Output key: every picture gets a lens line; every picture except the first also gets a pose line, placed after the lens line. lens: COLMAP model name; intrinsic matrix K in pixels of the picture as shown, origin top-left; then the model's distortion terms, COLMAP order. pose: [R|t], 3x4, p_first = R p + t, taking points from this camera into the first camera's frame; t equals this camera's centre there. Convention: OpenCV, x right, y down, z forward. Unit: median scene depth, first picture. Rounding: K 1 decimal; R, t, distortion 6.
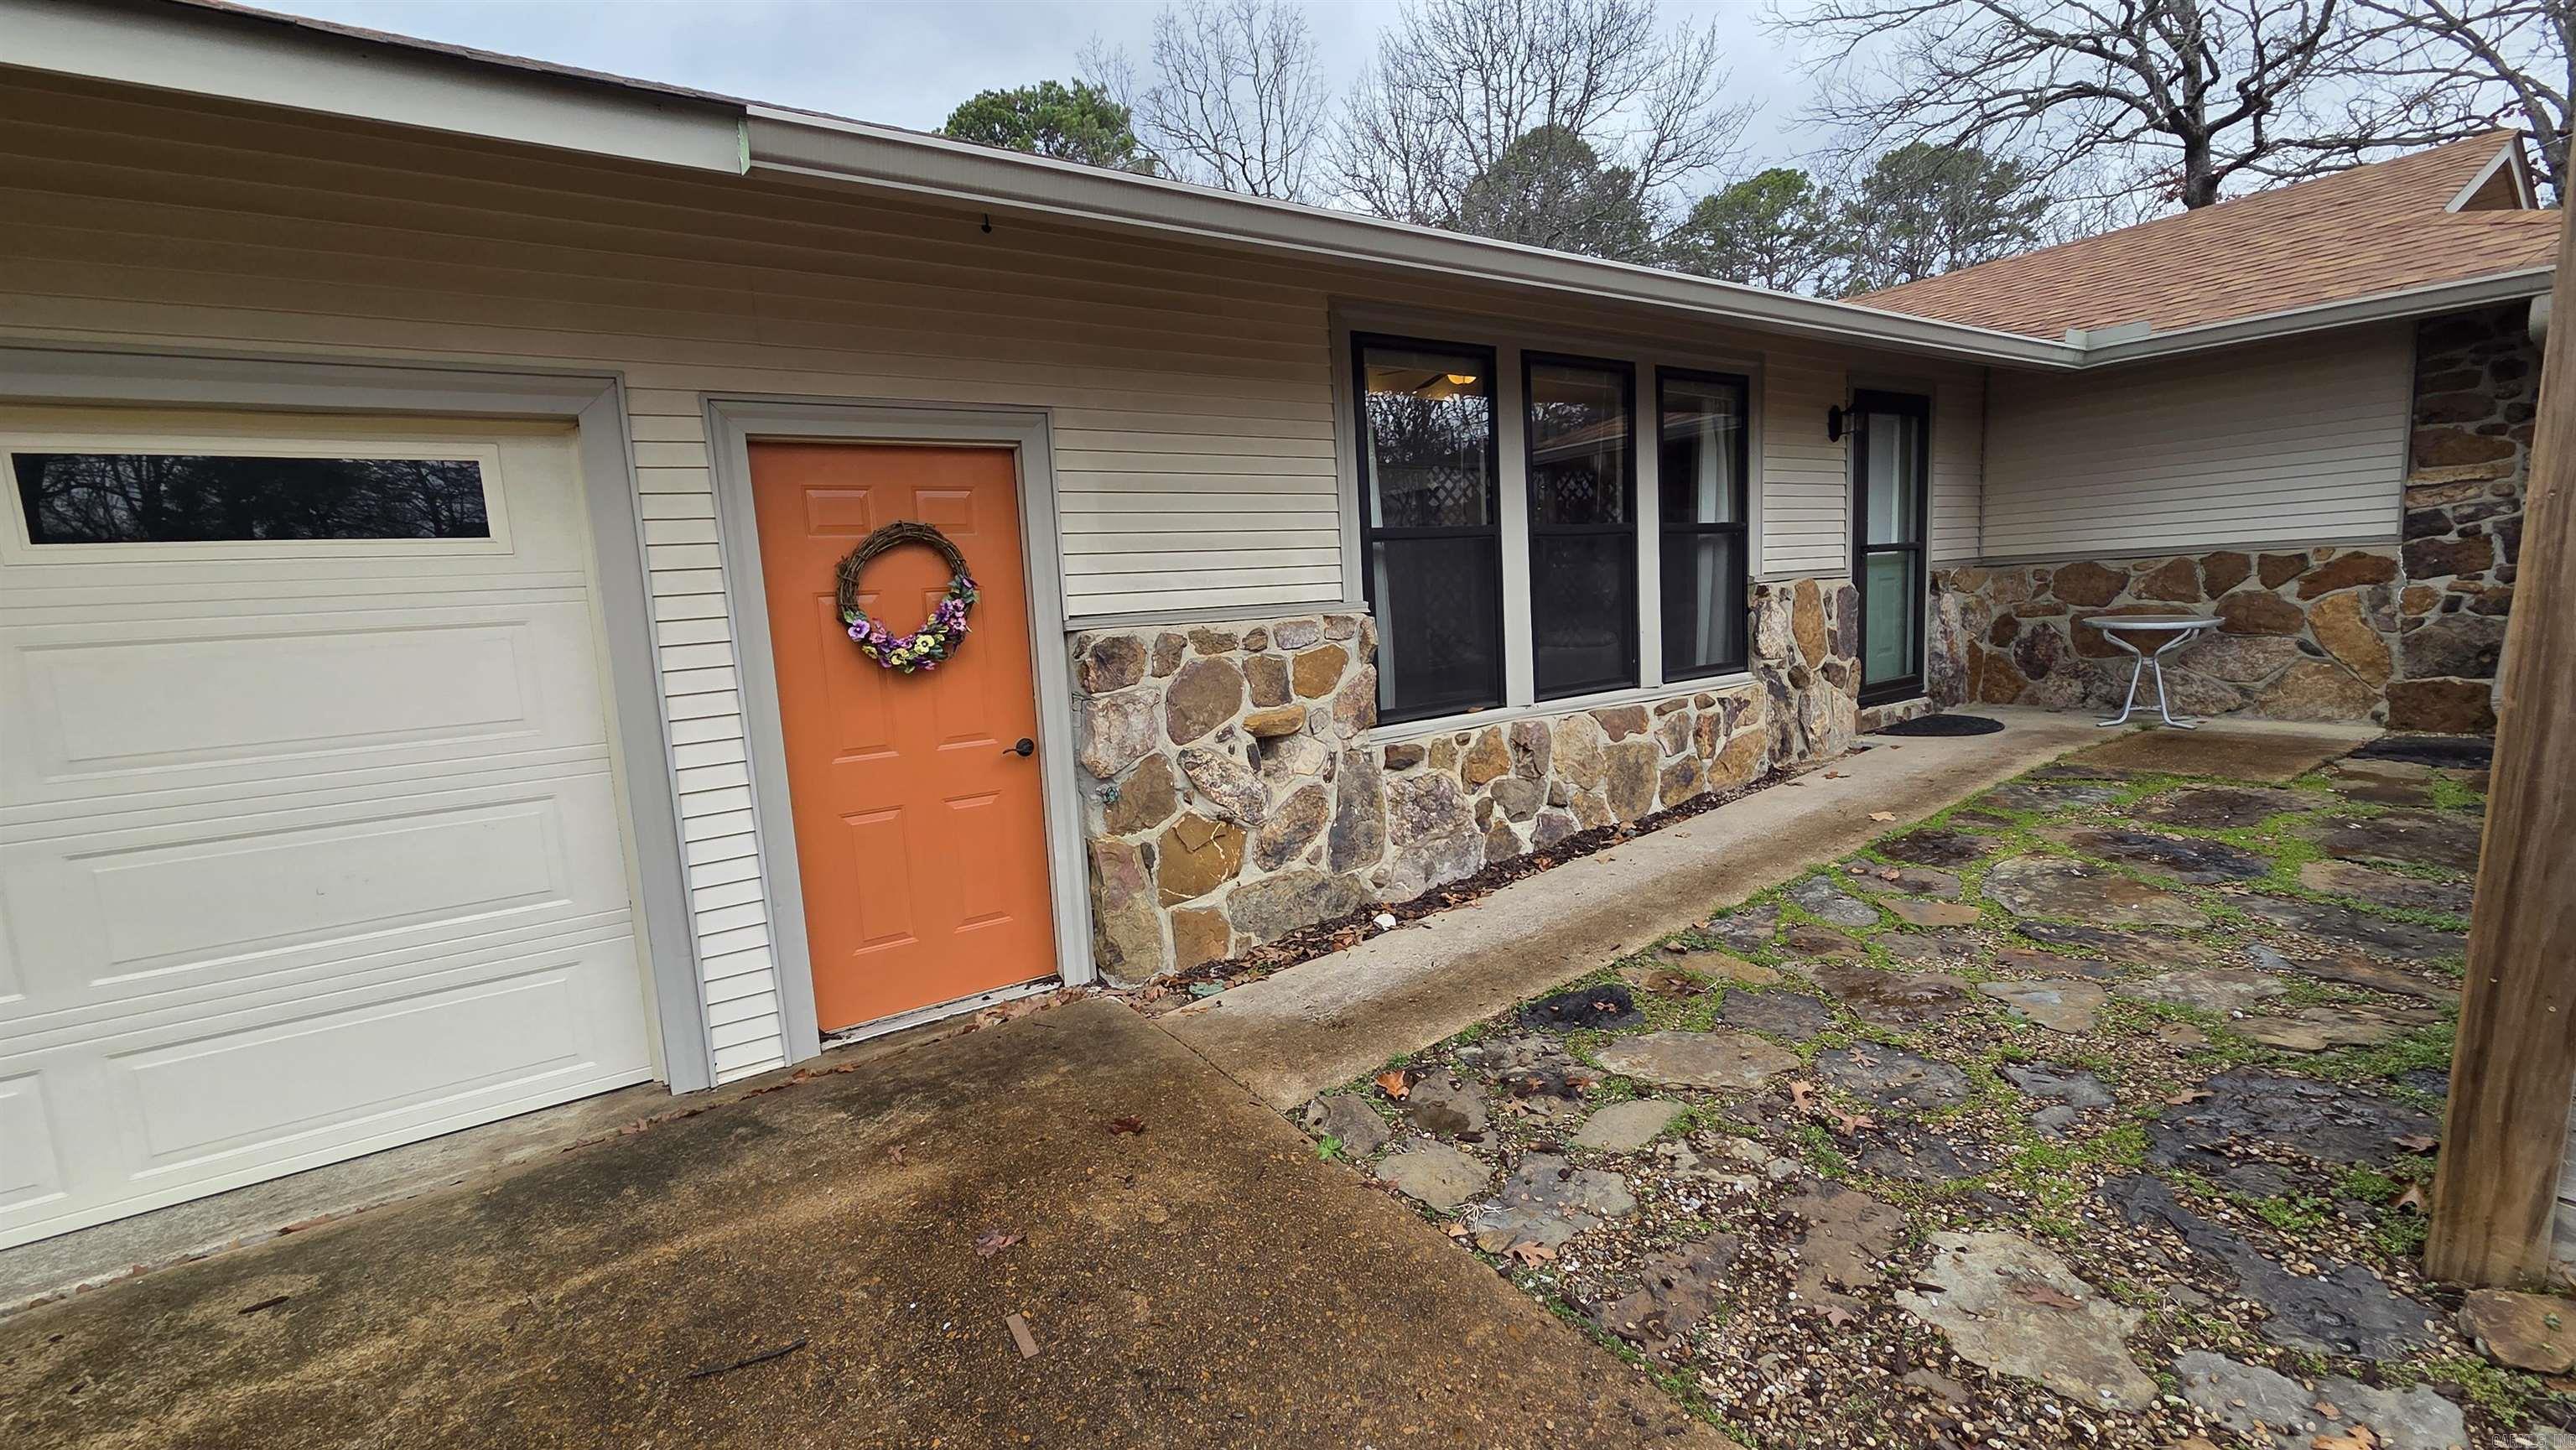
lens RADIAL K [[1054.8, 0, 1278.0], [0, 1054.8, 710.9], [0, 0, 1]] dist [0.005706, -0.000727]
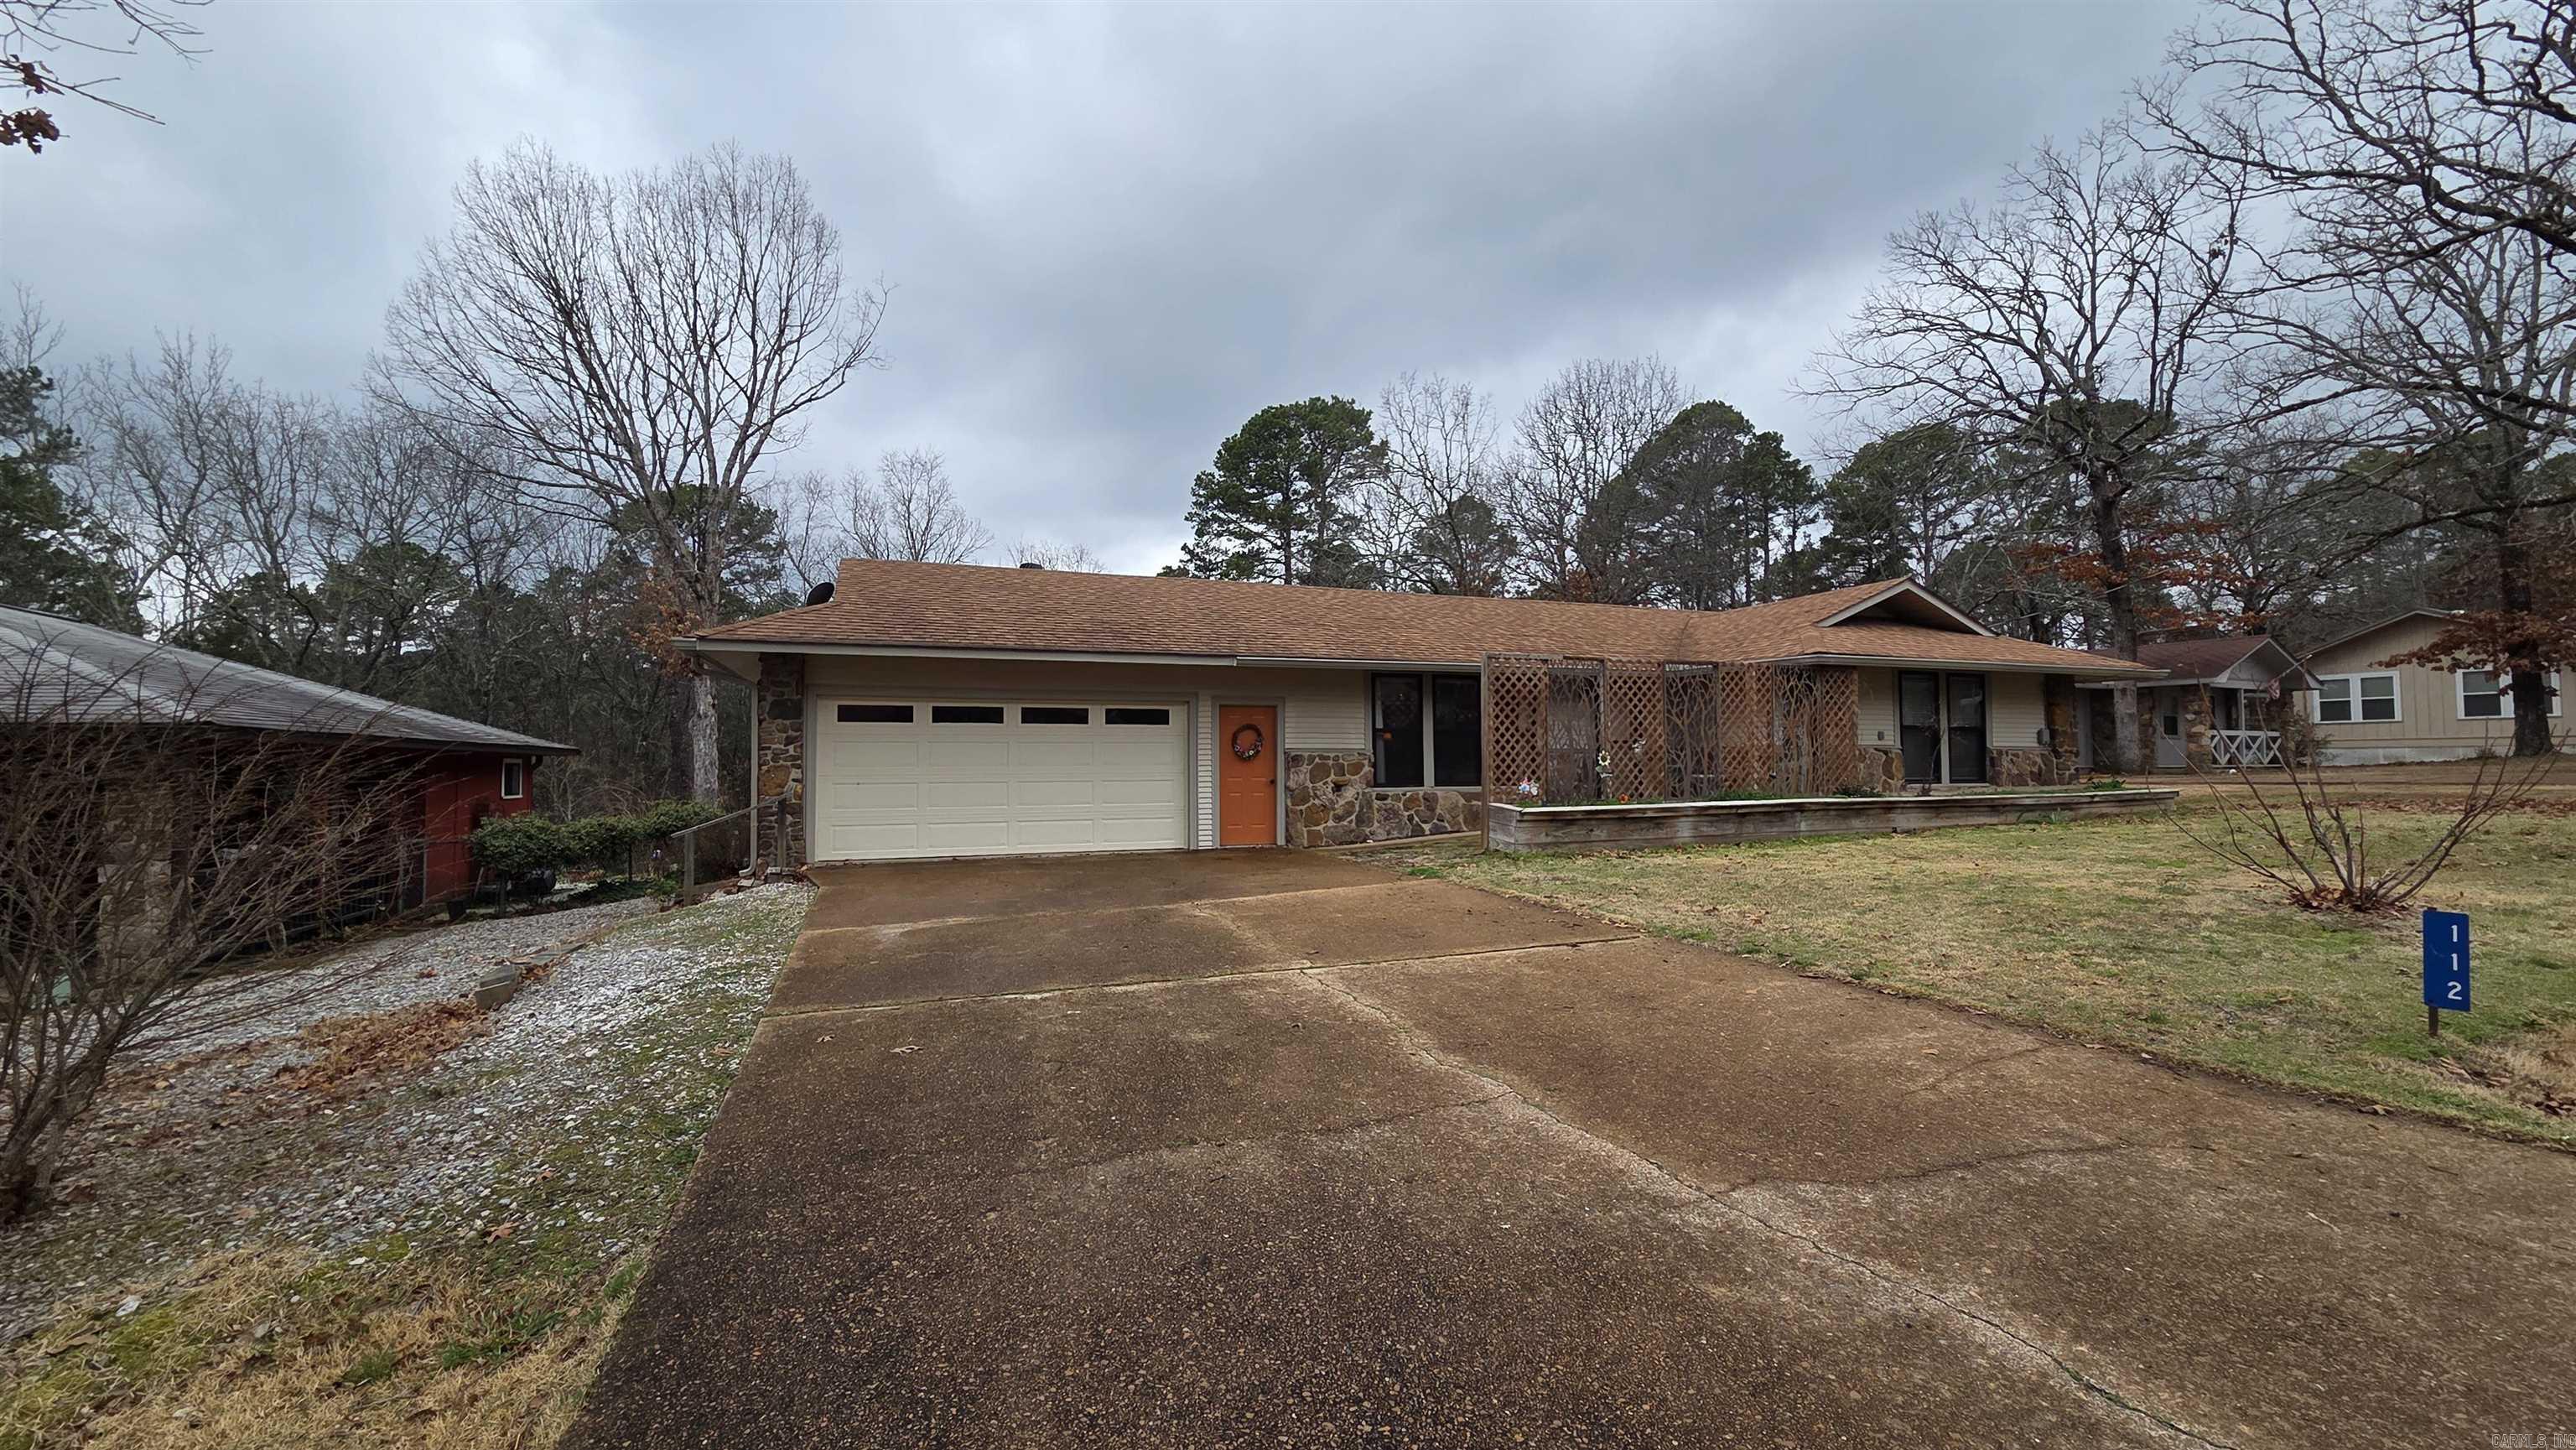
lens RADIAL K [[1054.8, 0, 1278.7], [0, 1054.8, 703.2], [0, 0, 1]] dist [0.005706, -0.000727]
pose [[0.973372, 0.035699, -0.226435, 0.441386], [-0.073387, 0.984340, -0.160281, 0.251812], [0.217167, 0.172630, 0.960748, -1.878959]]
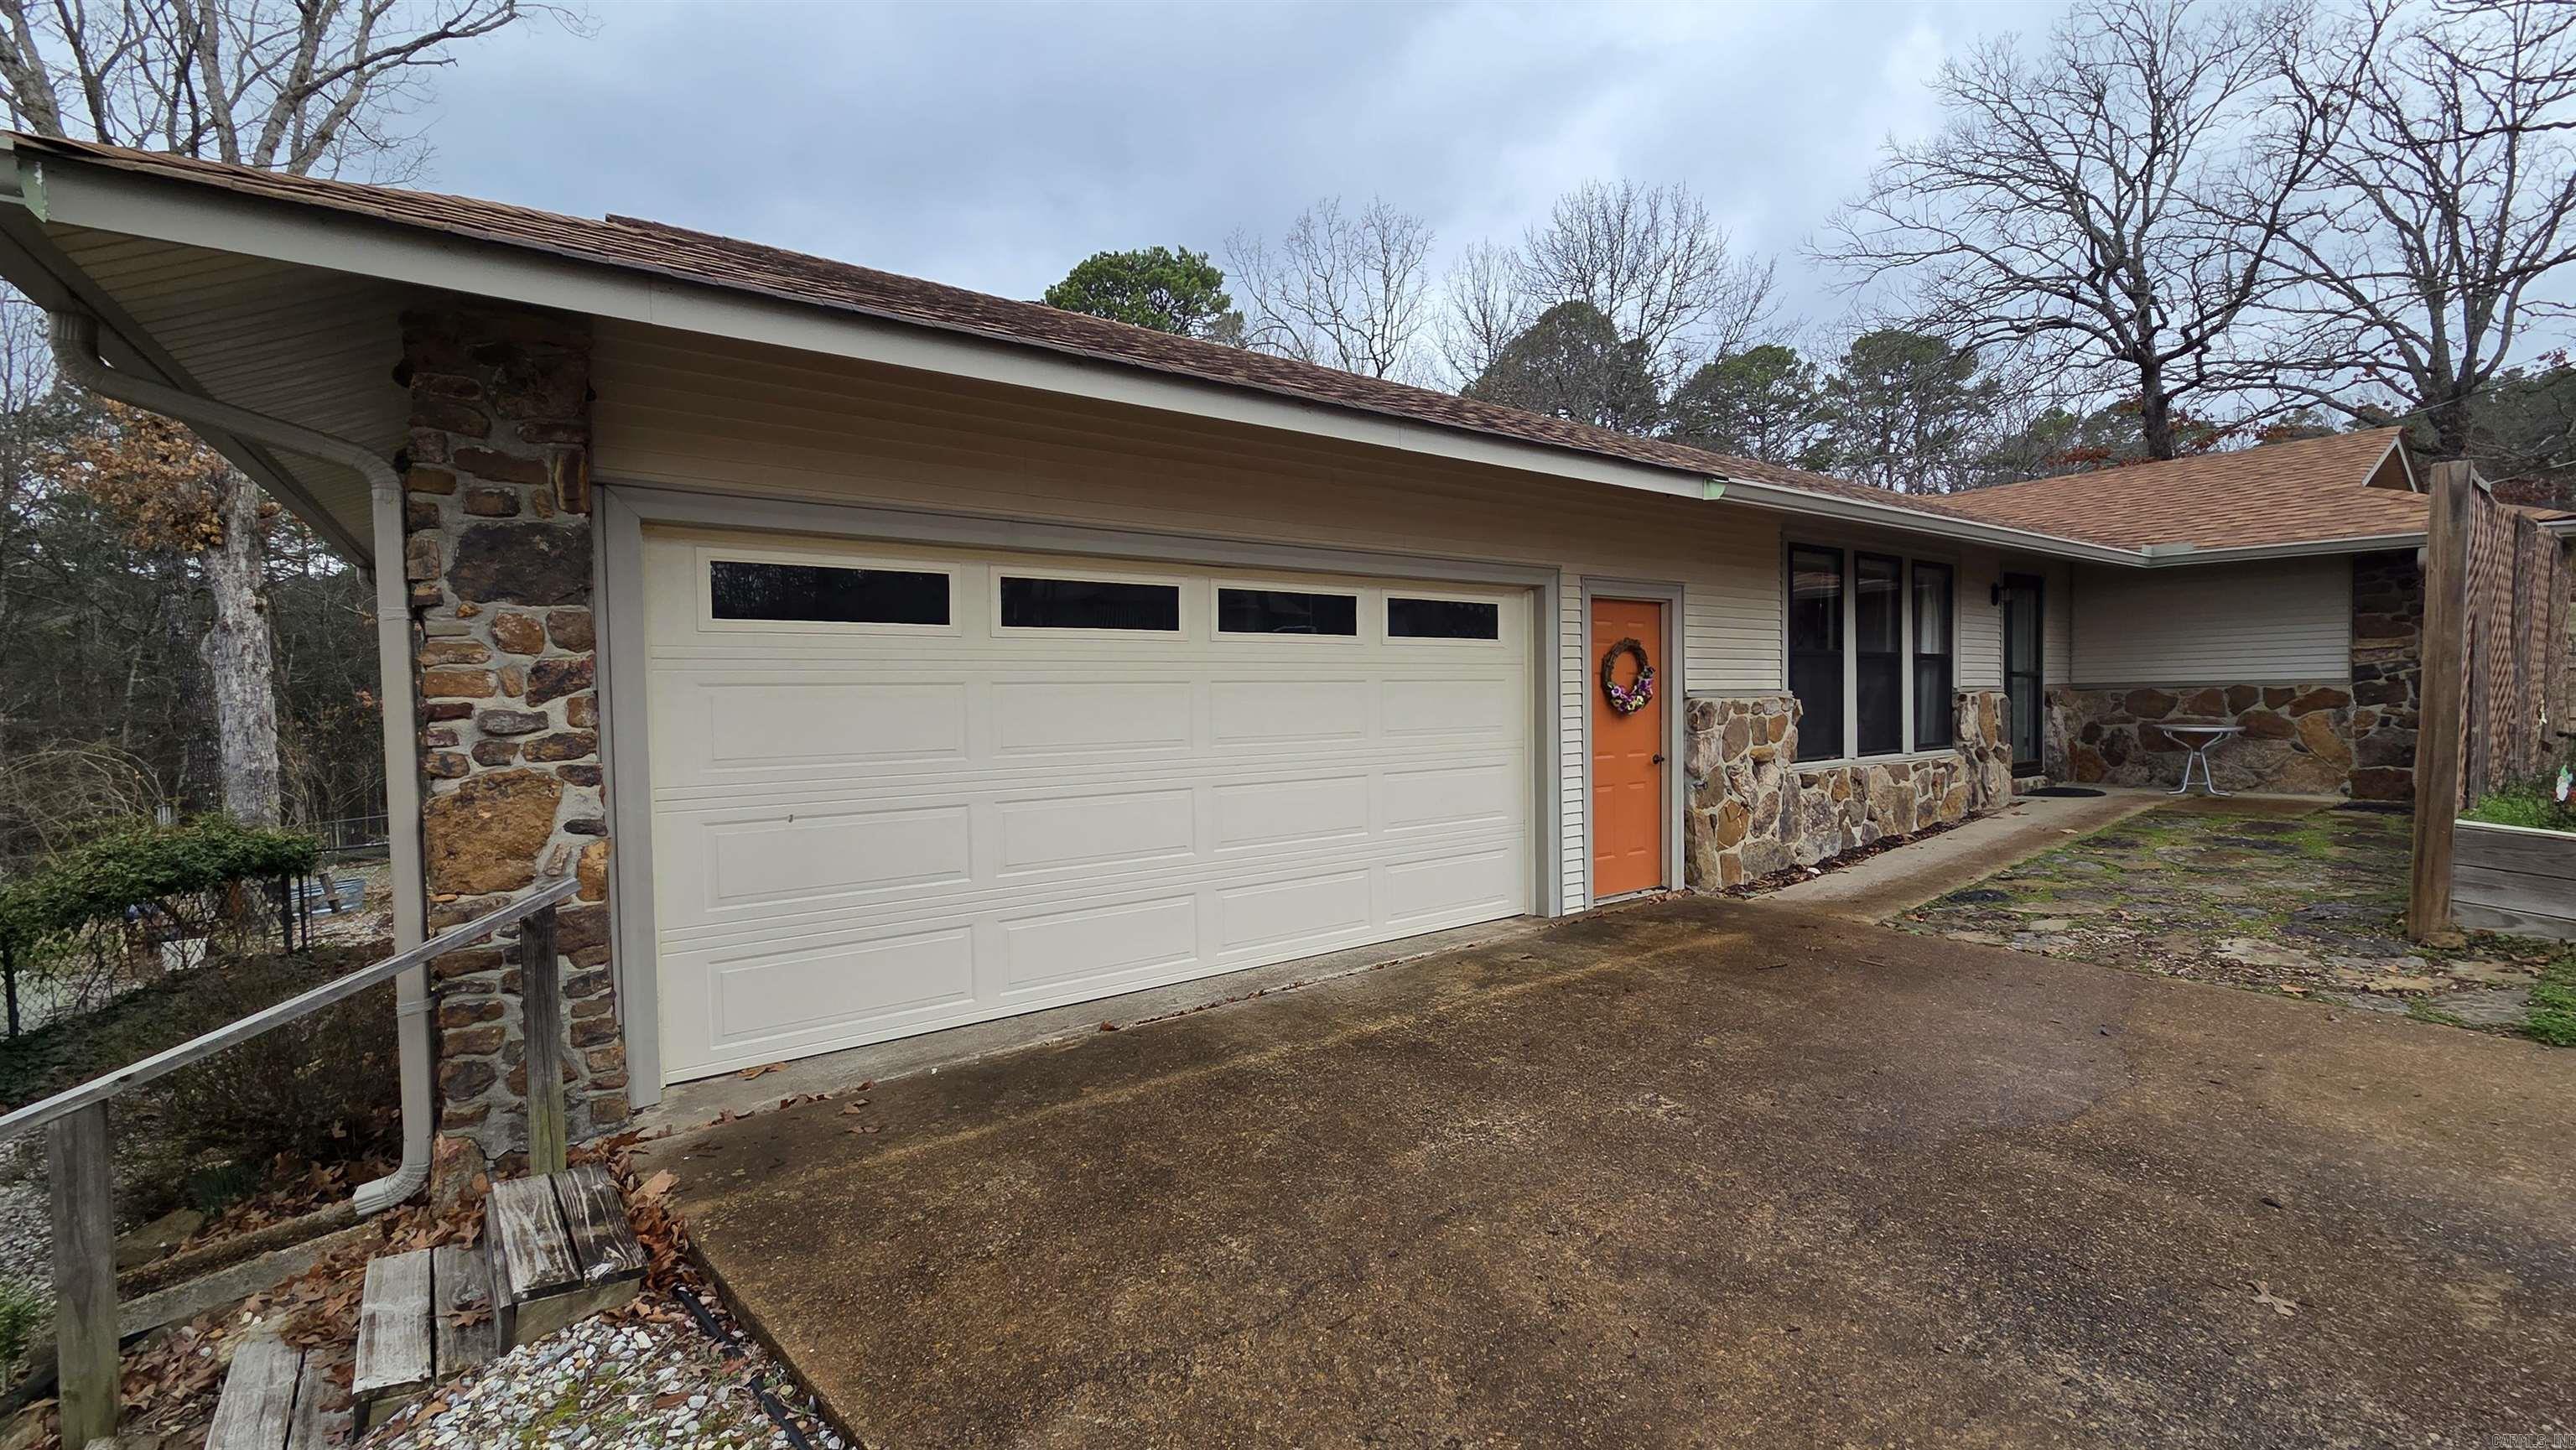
lens RADIAL K [[1054.8, 0, 1274.6], [0, 1054.8, 709.5], [0, 0, 1]] dist [0.005706, -0.000727]
pose [[0.998686, 0.039003, 0.033255, -0.664314], [-0.035342, 0.993912, -0.104350, 0.113058], [-0.037122, 0.103038, 0.993984, -0.568650]]
